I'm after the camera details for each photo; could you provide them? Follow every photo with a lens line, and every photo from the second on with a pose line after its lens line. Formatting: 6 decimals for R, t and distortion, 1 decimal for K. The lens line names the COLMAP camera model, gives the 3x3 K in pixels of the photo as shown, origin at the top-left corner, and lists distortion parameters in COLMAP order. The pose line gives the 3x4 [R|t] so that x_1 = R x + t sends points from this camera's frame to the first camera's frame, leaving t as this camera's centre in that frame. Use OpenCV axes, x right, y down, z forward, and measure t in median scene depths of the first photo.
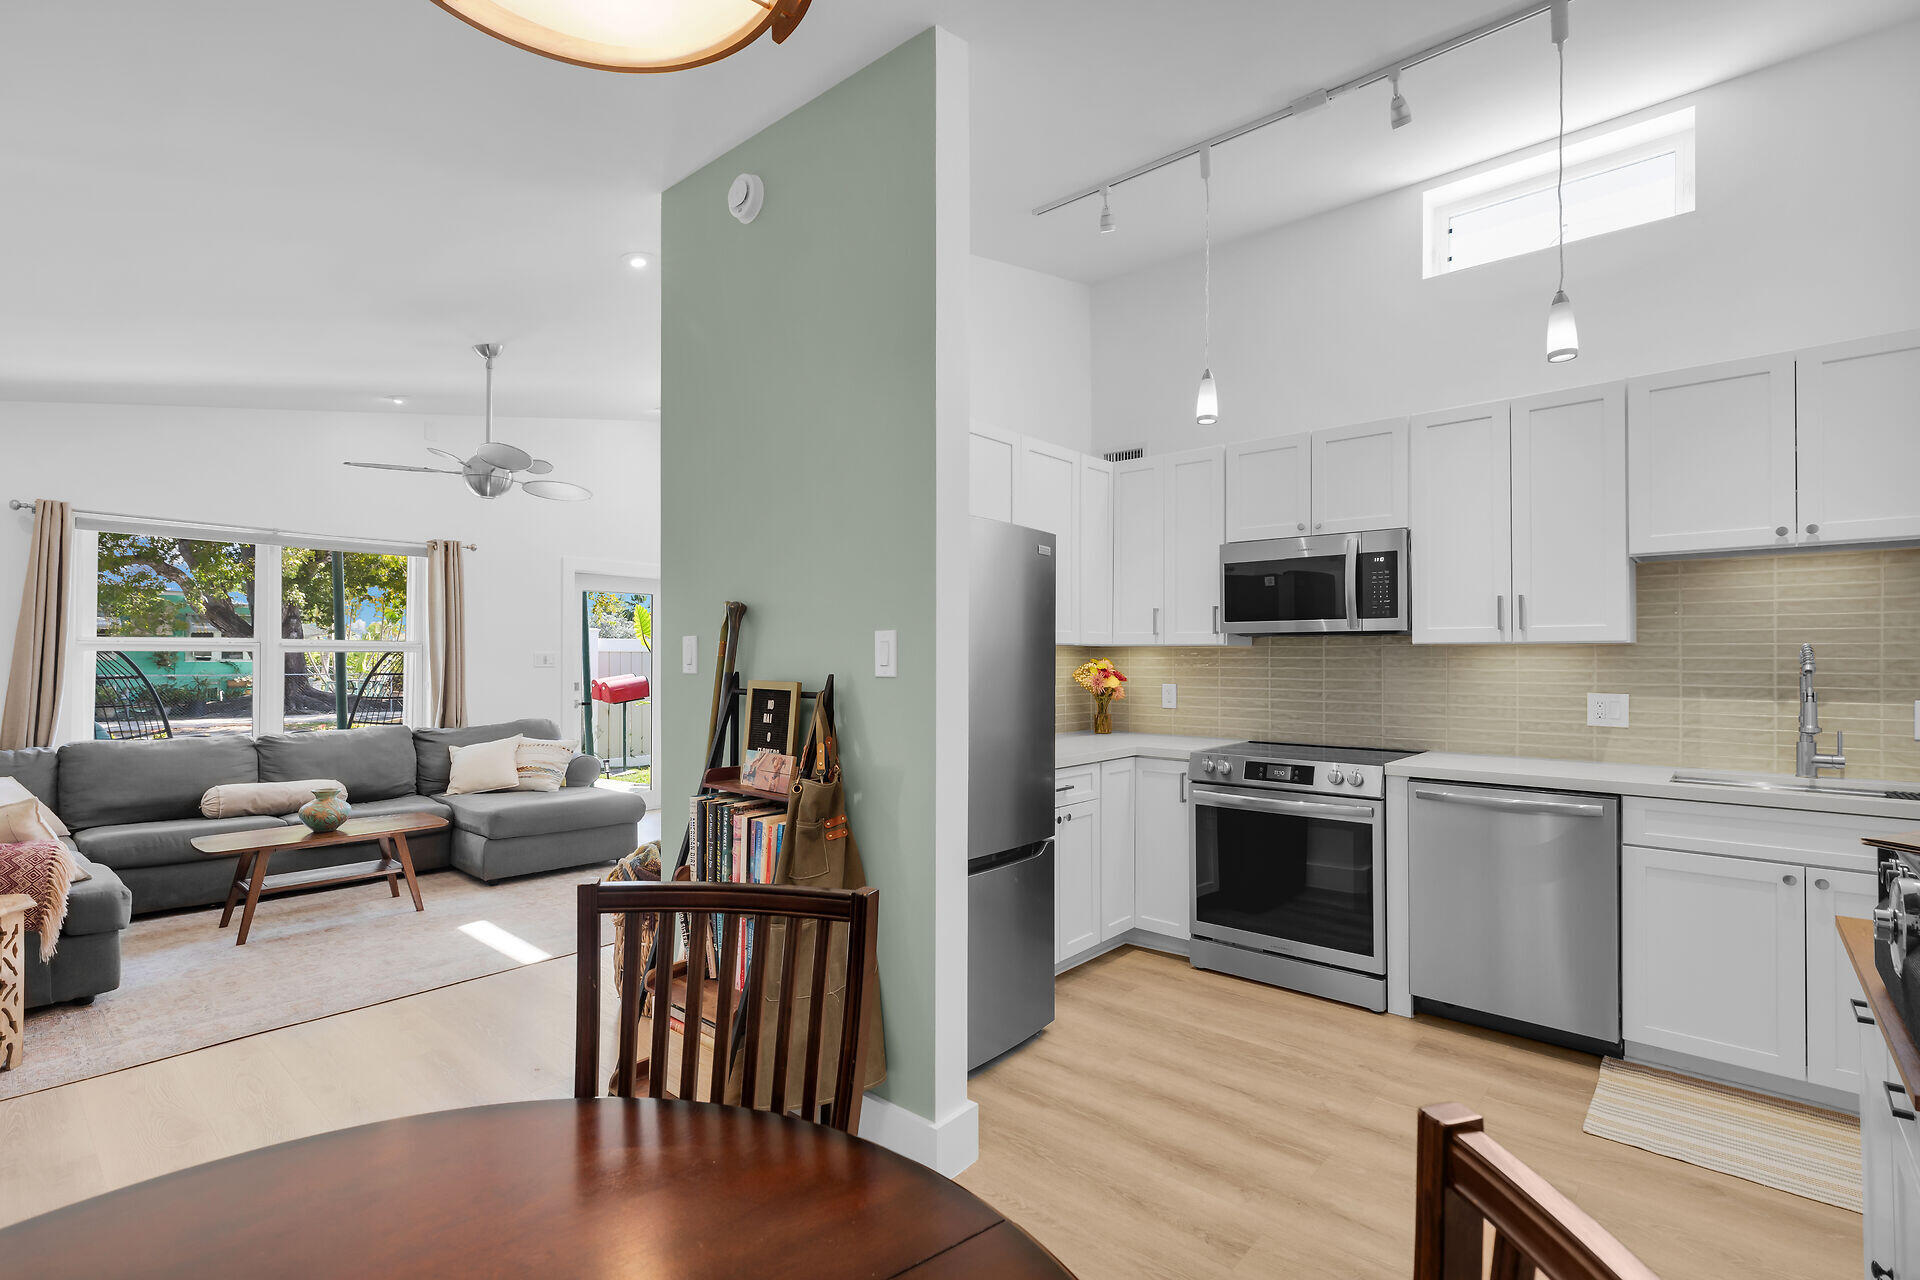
lens RADIAL K [[882.2, 0, 959.1], [0, 882.2, 650.3], [0, 0, 1]] dist [0.006507, -0.000124]
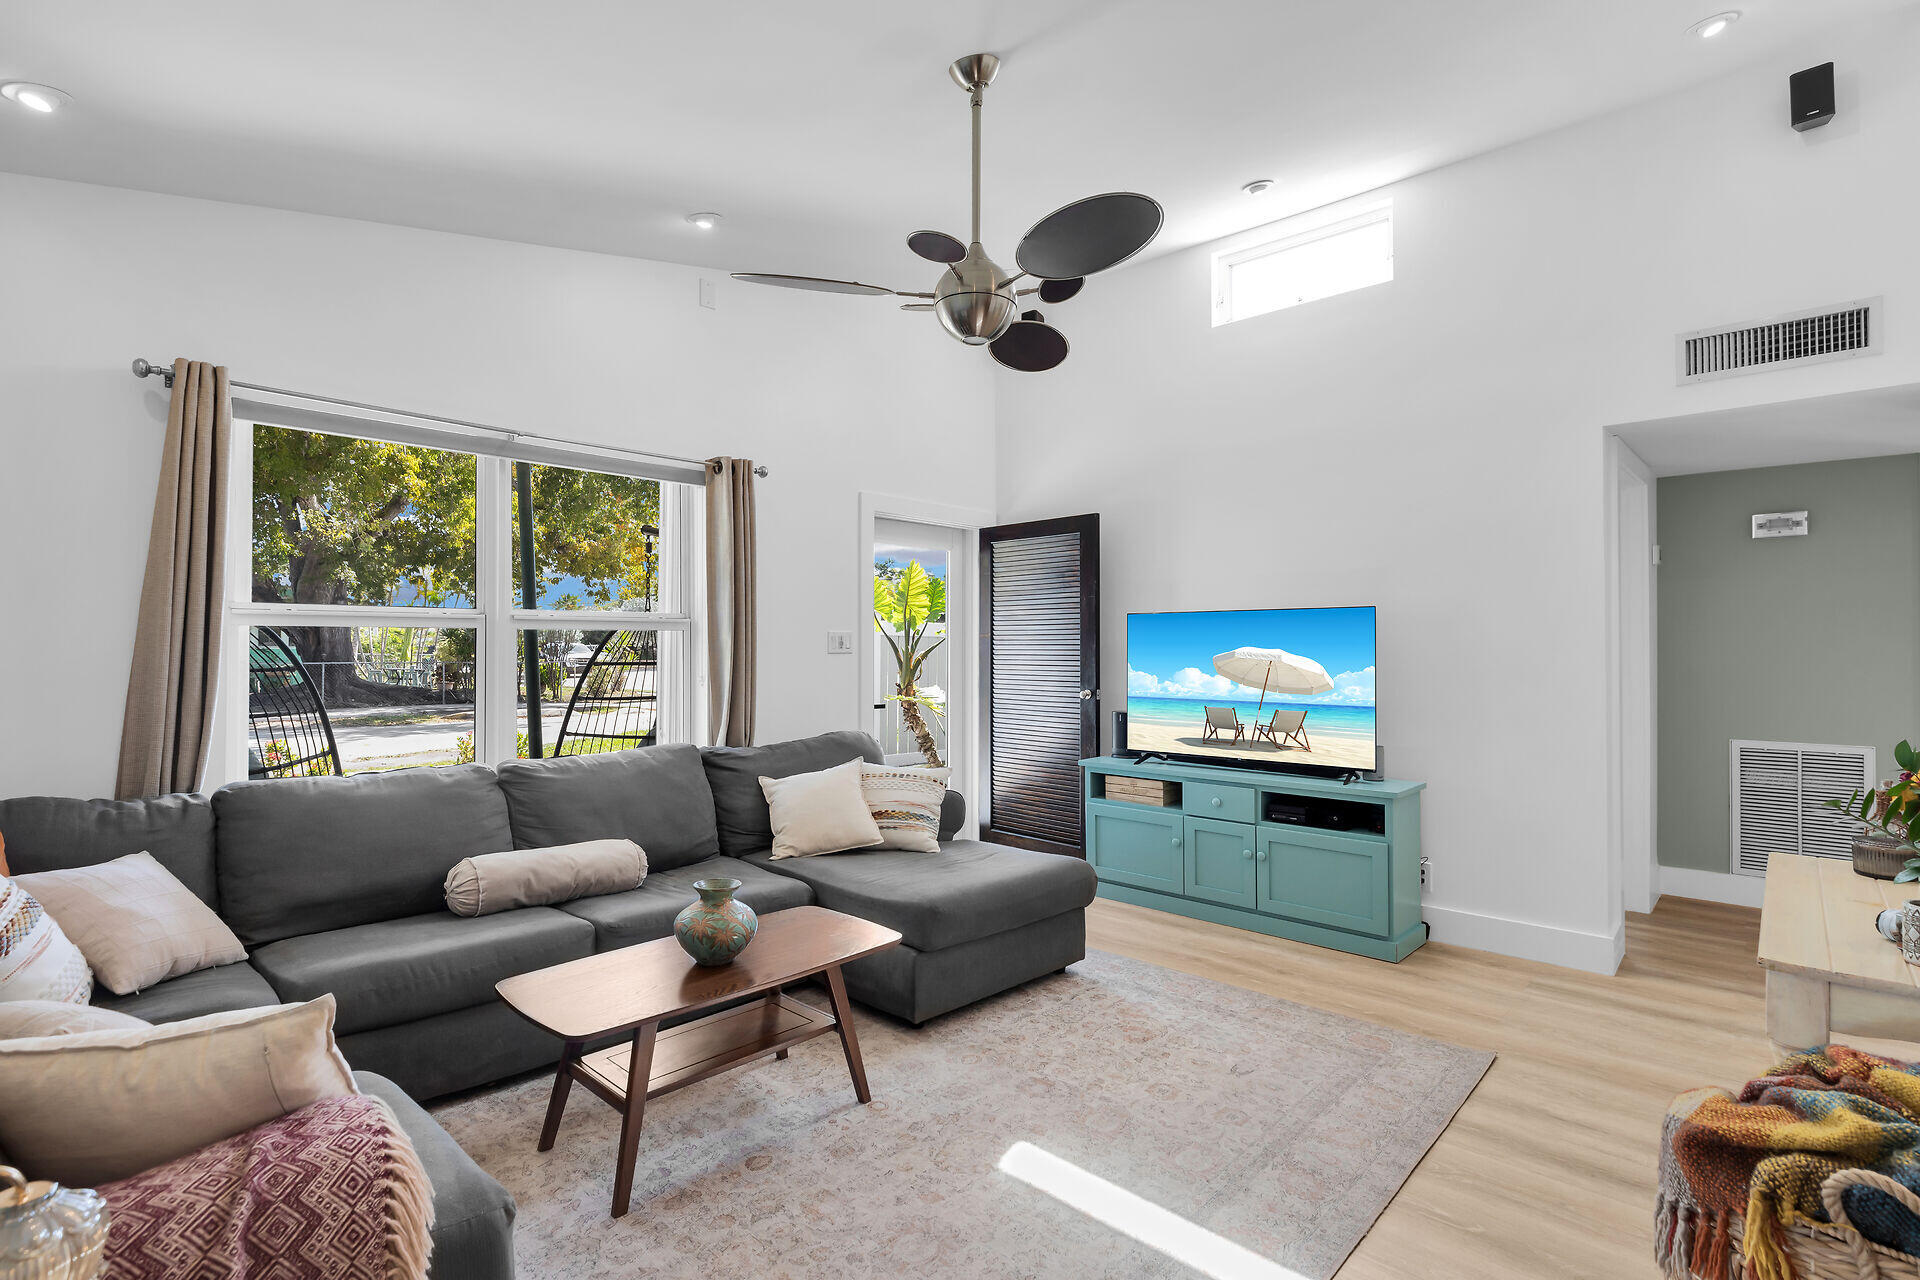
lens RADIAL K [[932.1, 0, 960.0], [0, 932.1, 640.0], [0, 0, 1]] dist [-0.003823, -0.000408]
pose [[0.999534, -0.001578, -0.030491, -0.501244], [0.001677, 0.999993, 0.003205, 0.009283], [0.030486, -0.003254, 0.999530, 0.405511]]
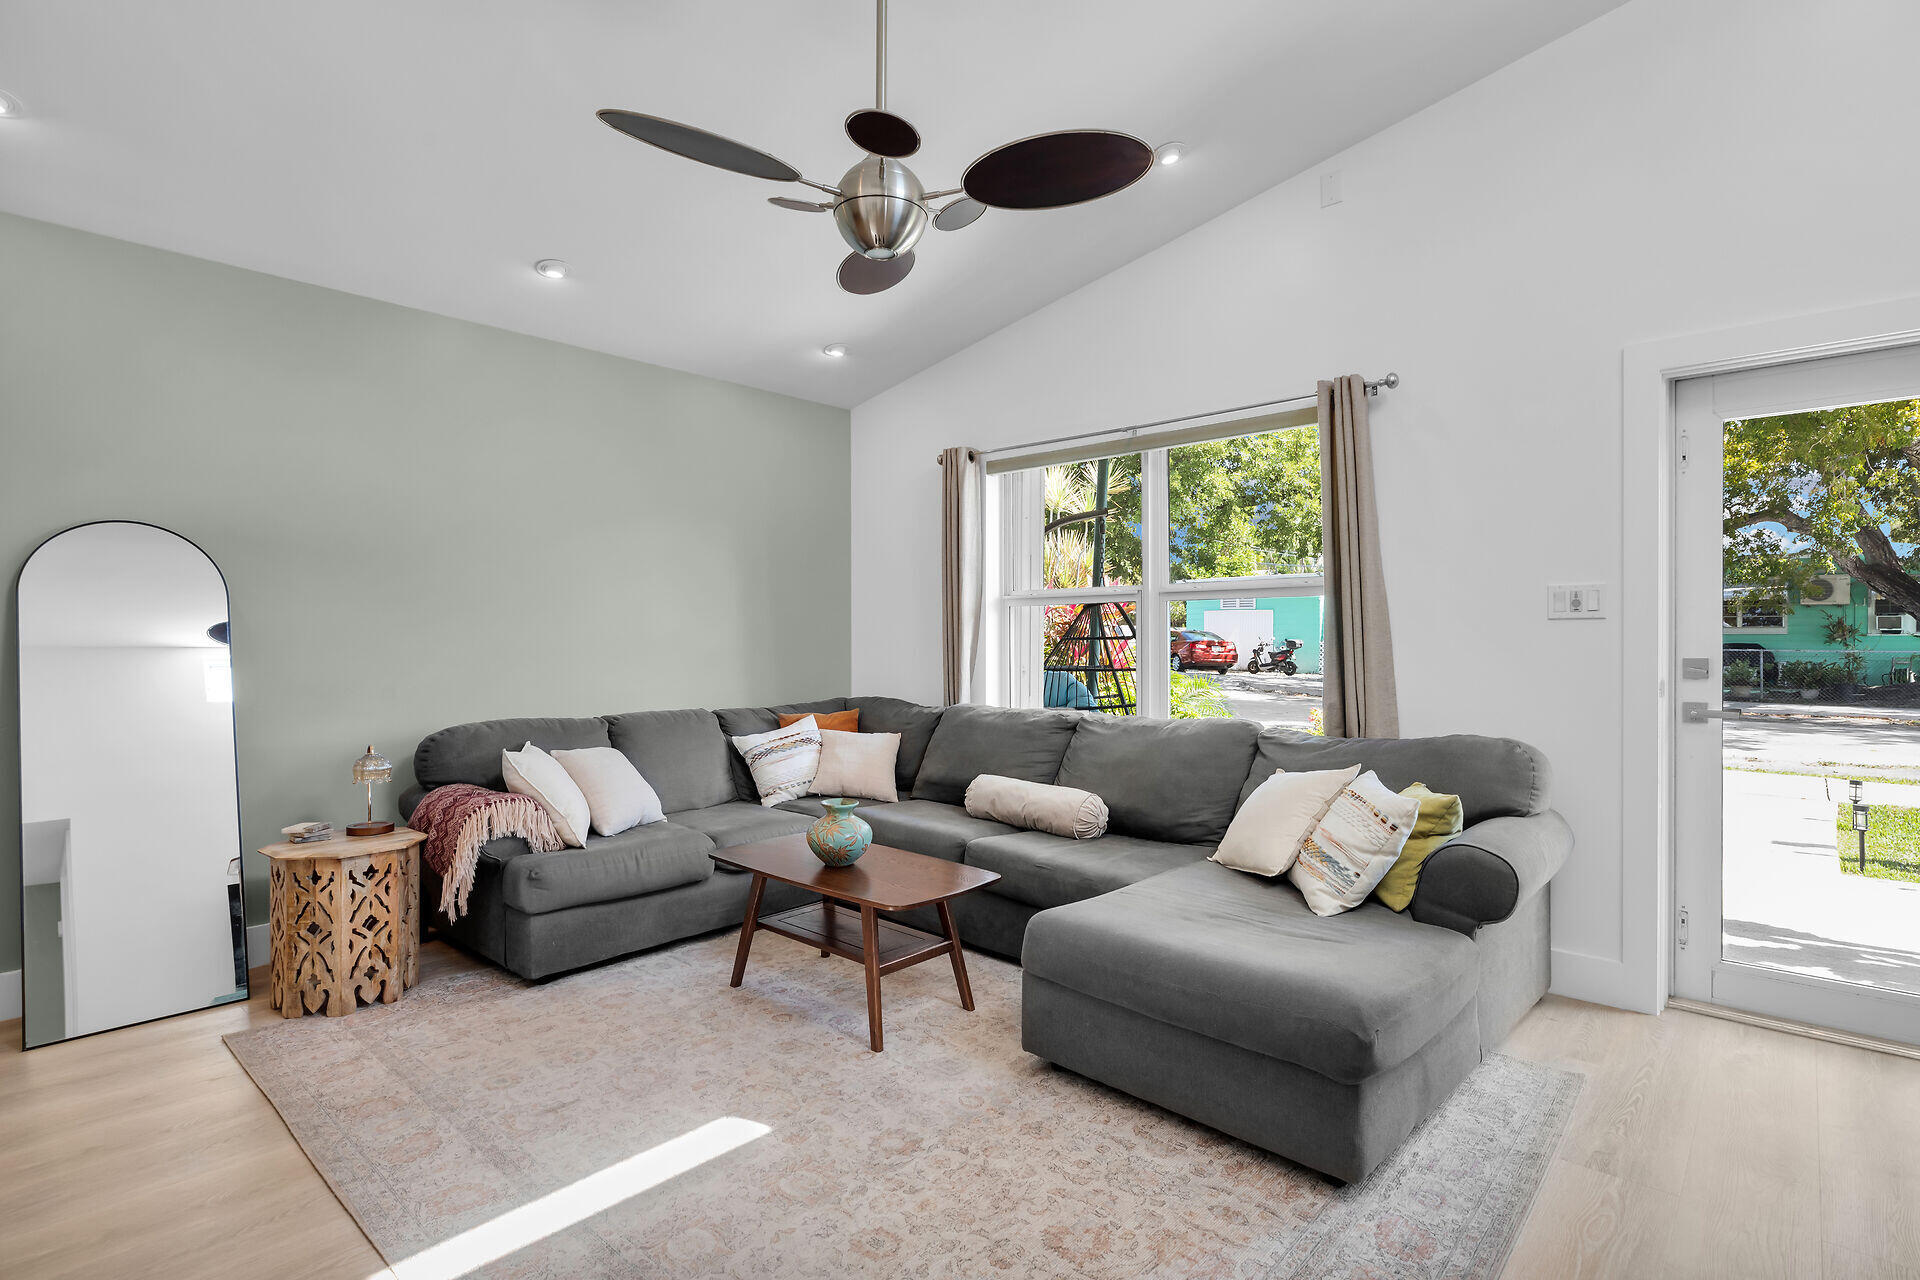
lens RADIAL K [[932.1, 0, 960.0], [0, 932.1, 640.0], [0, 0, 1]] dist [-0.003823, -0.000408]
pose [[-0.019901, -0.001334, -0.999801, -0.028231], [0.010564, 0.999943, -0.001544, 0.037195], [0.999746, -0.010592, -0.019886, 0.999454]]
